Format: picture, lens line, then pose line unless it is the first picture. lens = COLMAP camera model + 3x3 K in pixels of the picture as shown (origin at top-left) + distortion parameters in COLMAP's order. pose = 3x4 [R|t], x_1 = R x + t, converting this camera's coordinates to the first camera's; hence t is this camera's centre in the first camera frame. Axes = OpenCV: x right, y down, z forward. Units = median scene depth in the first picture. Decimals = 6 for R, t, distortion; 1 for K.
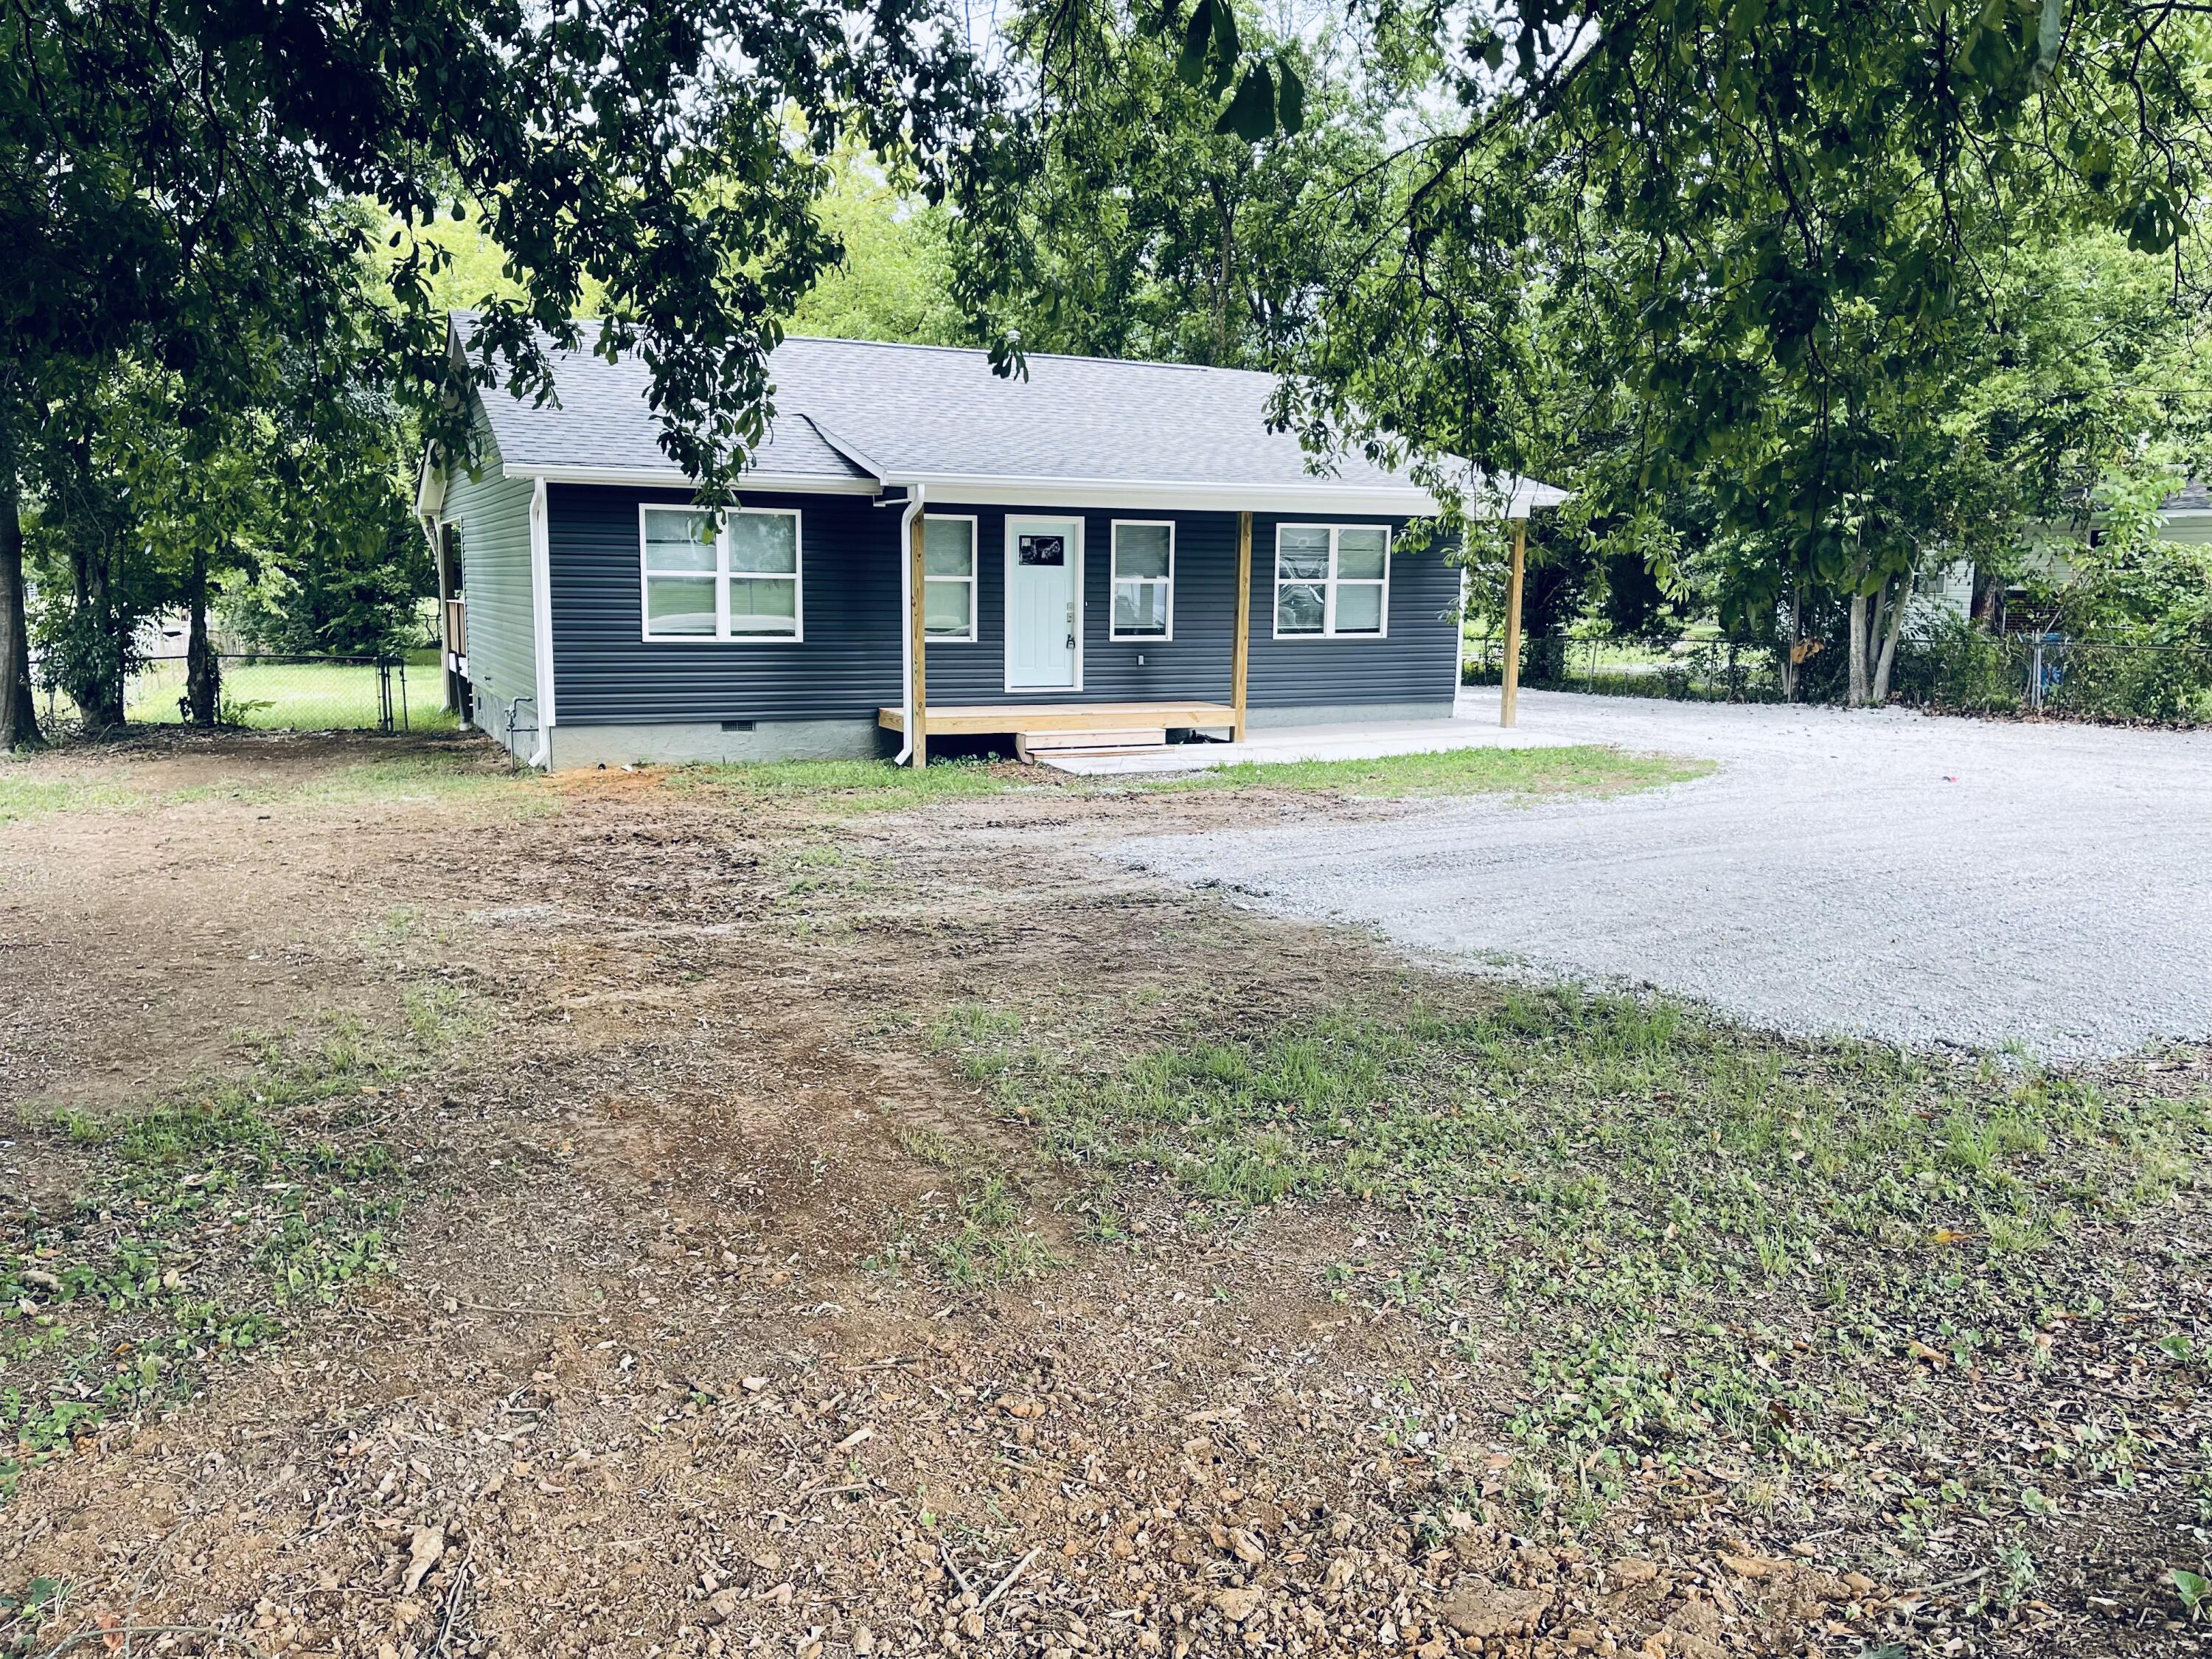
lens RADIAL K [[1686.1, 0, 1114.1], [0, 1686.1, 869.2], [0, 0, 1]] dist [0.063260, -0.102544]
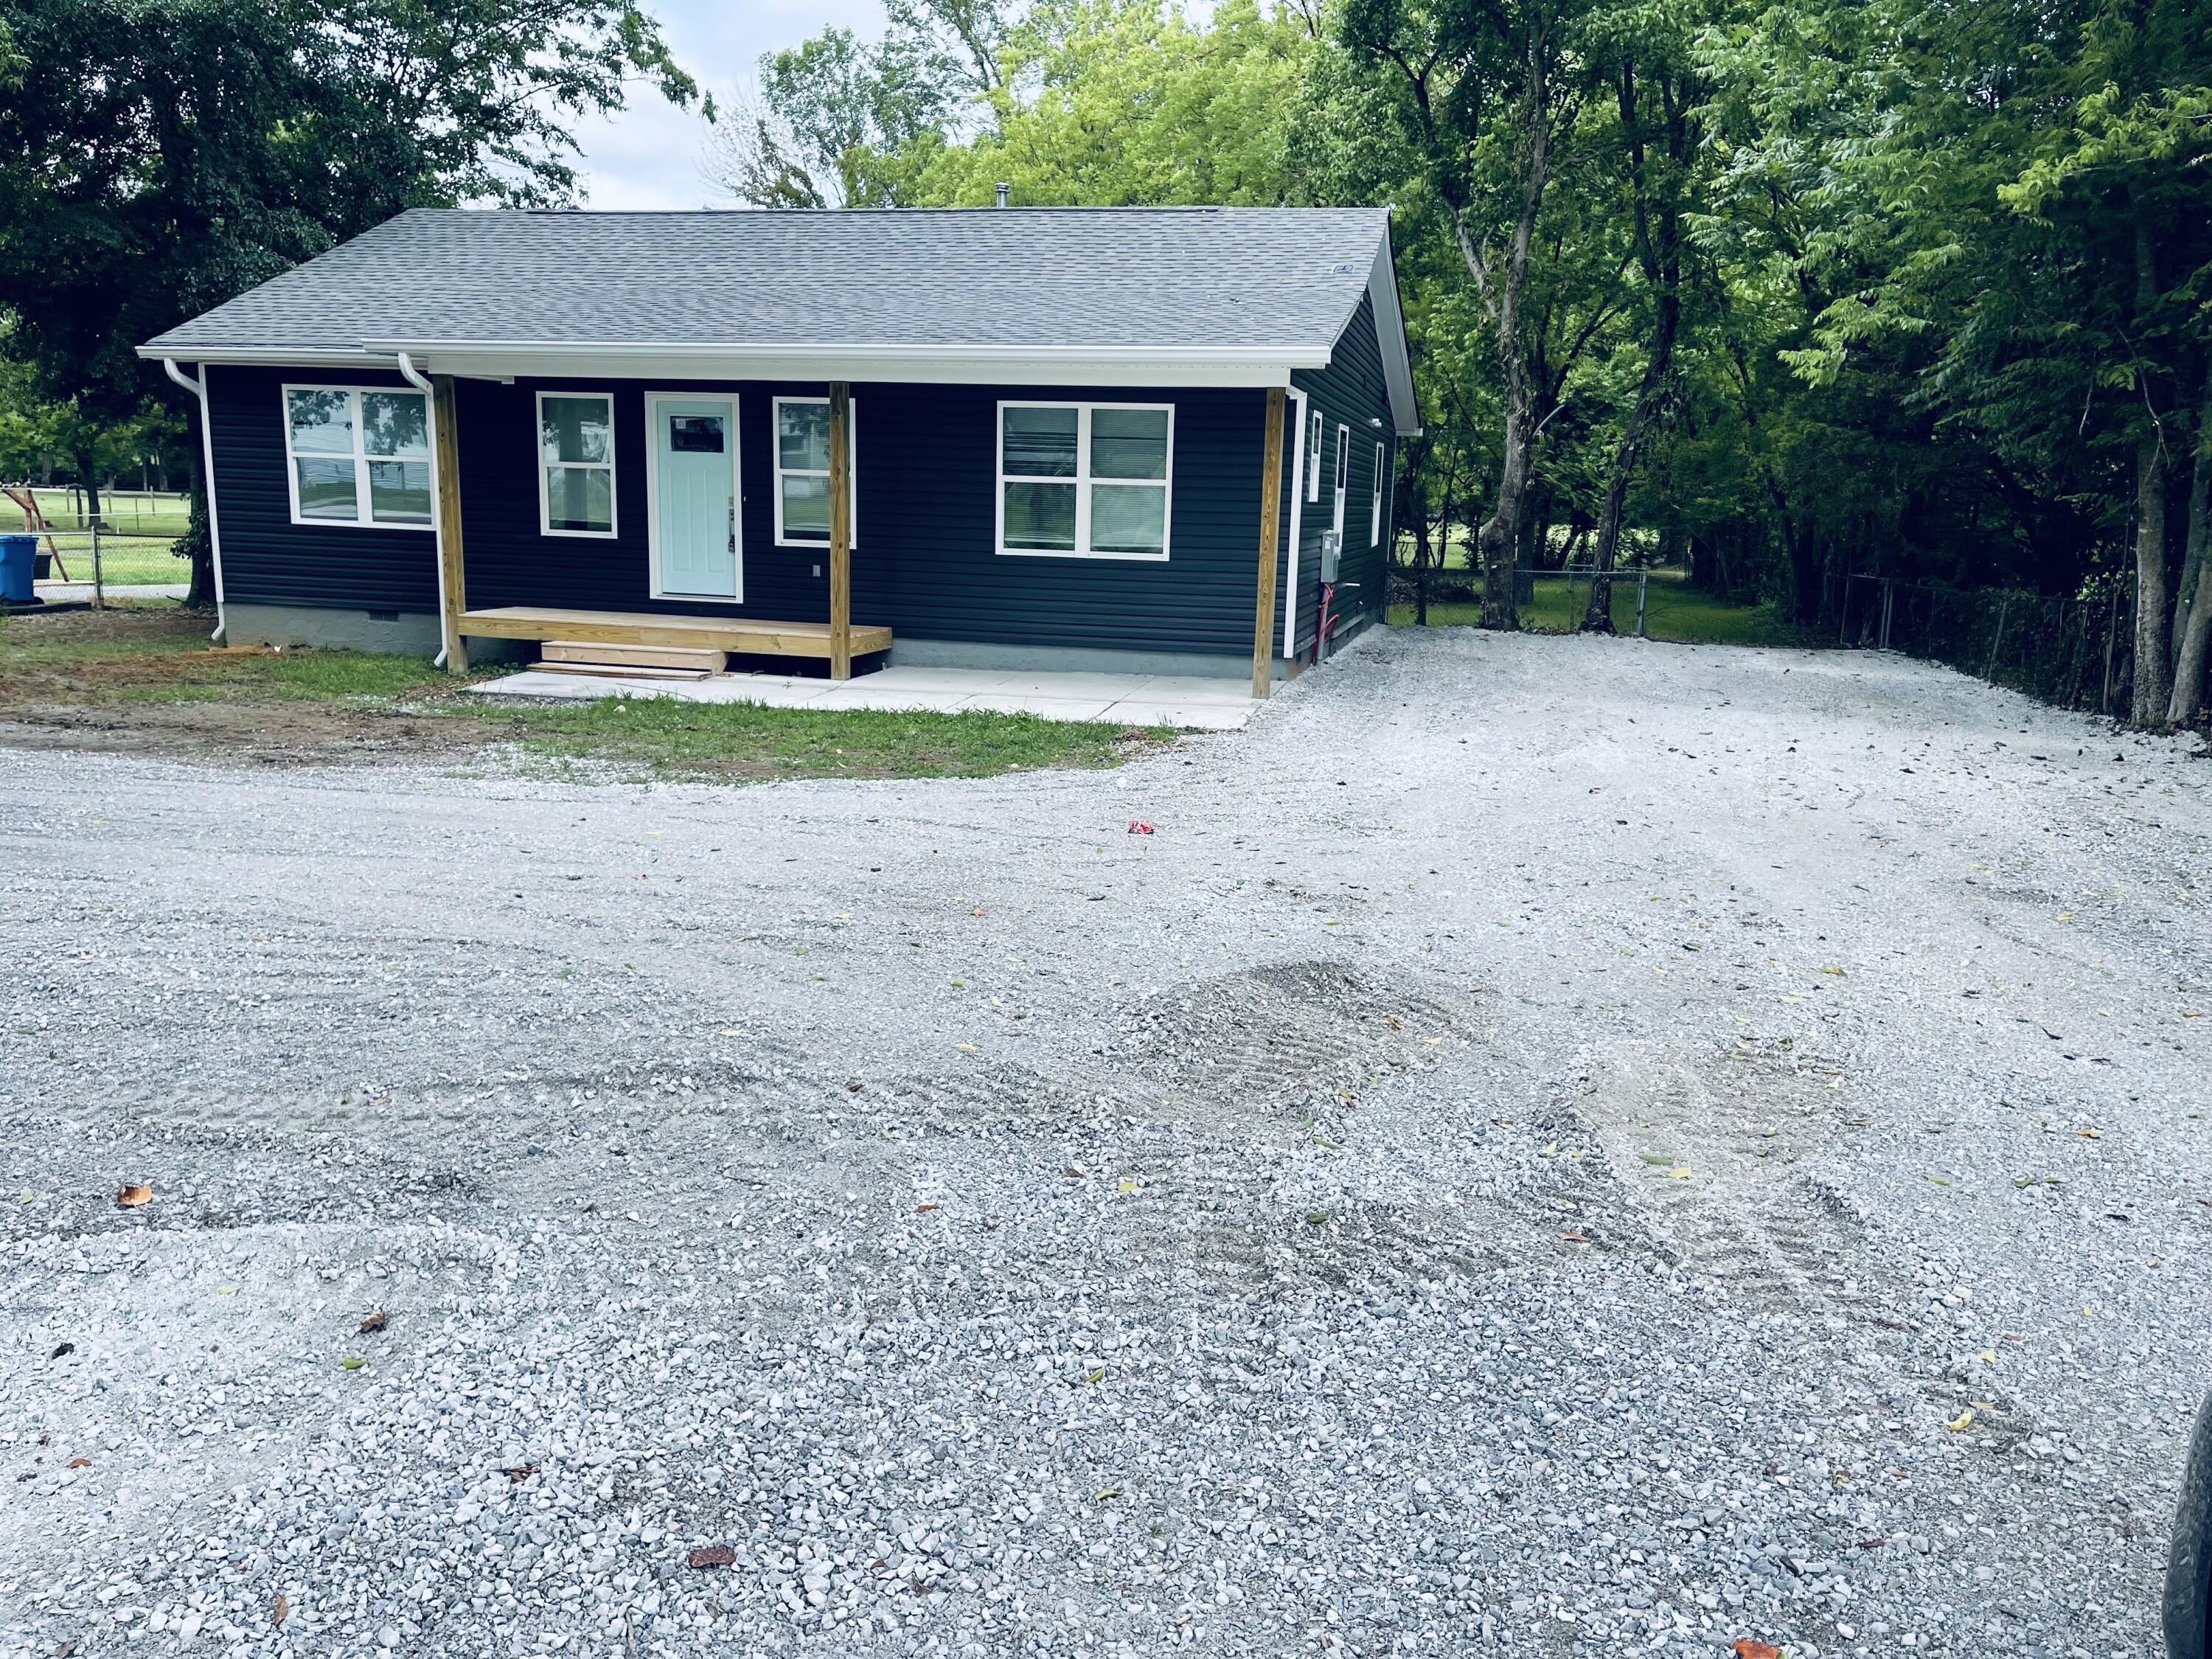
lens RADIAL K [[1686.1, 0, 1114.1], [0, 1686.1, 869.2], [0, 0, 1]] dist [0.063260, -0.102544]
pose [[0.766228, 0.152330, -0.624252, 2.248119], [-0.130929, 0.988125, 0.080416, -0.224478], [0.629088, 0.020116, 0.777074, 1.555036]]
